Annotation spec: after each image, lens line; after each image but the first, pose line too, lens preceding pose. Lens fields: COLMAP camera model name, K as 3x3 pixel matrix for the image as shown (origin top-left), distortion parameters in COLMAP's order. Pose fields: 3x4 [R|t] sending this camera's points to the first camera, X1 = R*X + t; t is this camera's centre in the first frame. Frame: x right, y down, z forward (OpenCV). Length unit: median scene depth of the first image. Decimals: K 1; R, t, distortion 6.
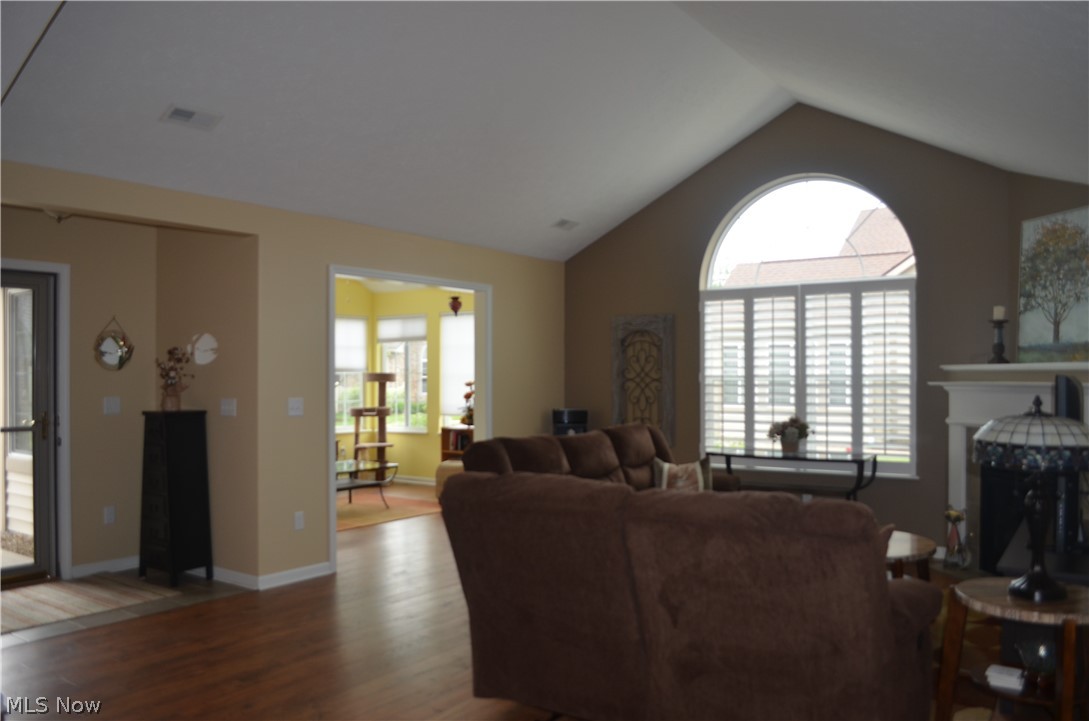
lens RADIAL K [[865.3, 0, 550.7], [0, 865.3, 361.5], [0, 0, 1]] dist [-0.061918, 0.000622]
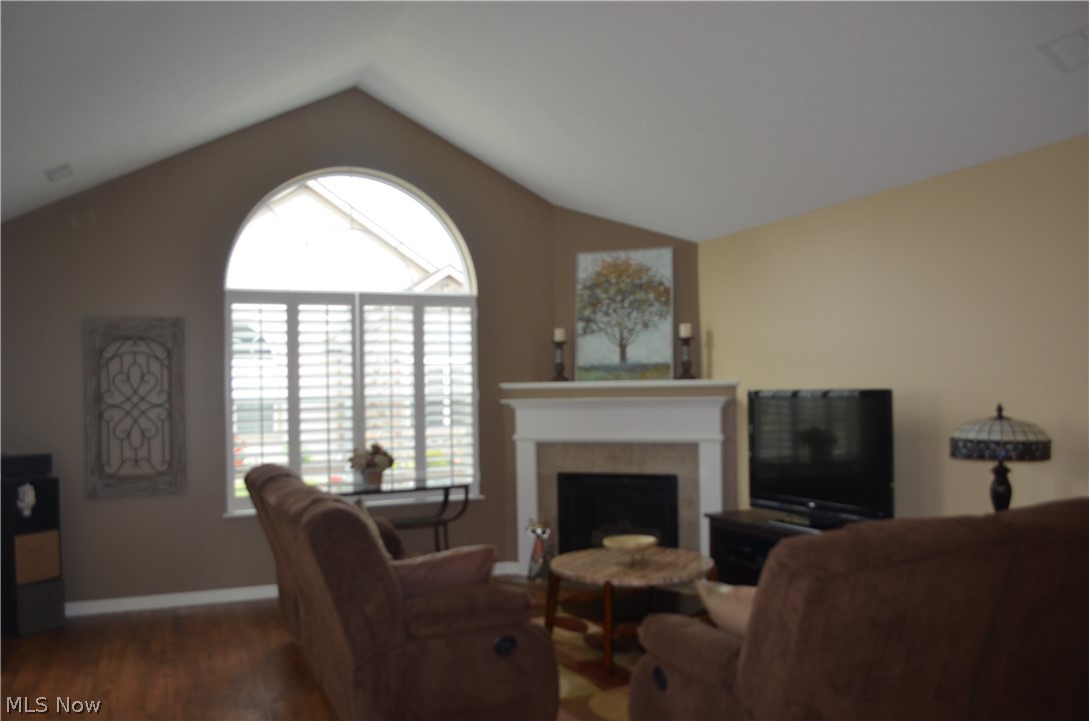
lens RADIAL K [[865.3, 0, 542.3], [0, 865.3, 365.7], [0, 0, 1]] dist [-0.061918, 0.000622]
pose [[0.521665, 0.015678, 0.853006, -0.386403], [0.003953, 0.999776, -0.020793, 0.004411], [-0.853141, 0.014219, 0.521486, 0.407675]]
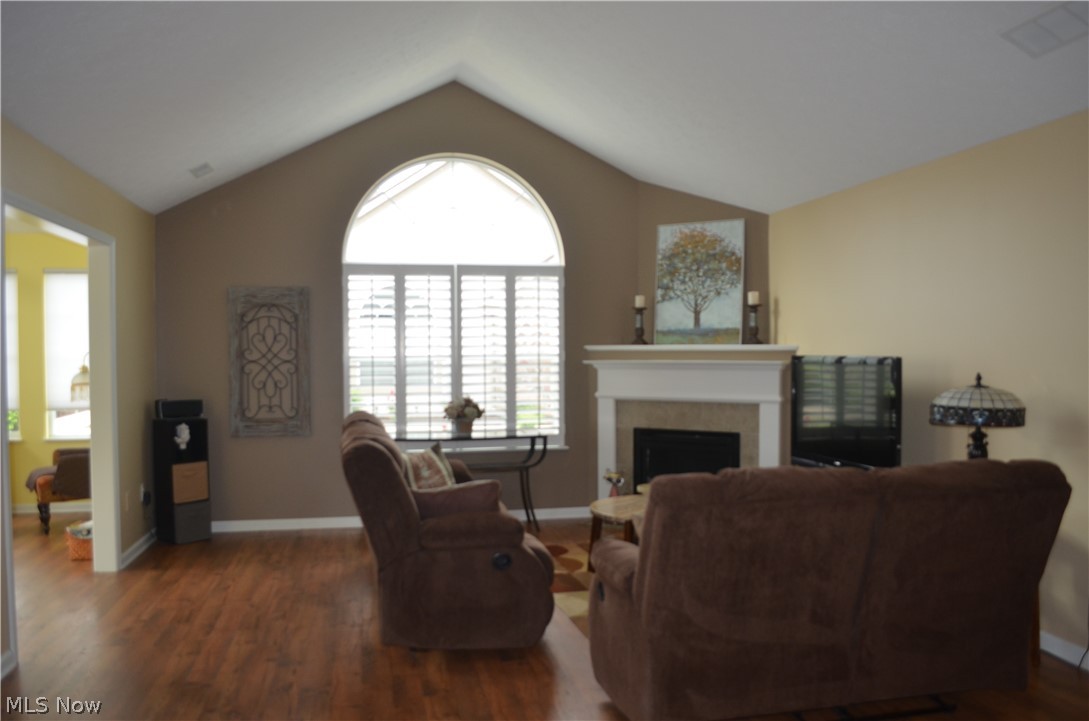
lens RADIAL K [[865.3, 0, 546.1], [0, 865.3, 363.3], [0, 0, 1]] dist [-0.061918, 0.000622]
pose [[0.686690, -0.013212, 0.726831, -0.393280], [-0.007054, 0.999667, 0.024836, -0.000466], [-0.726916, -0.022182, 0.686368, 0.250456]]
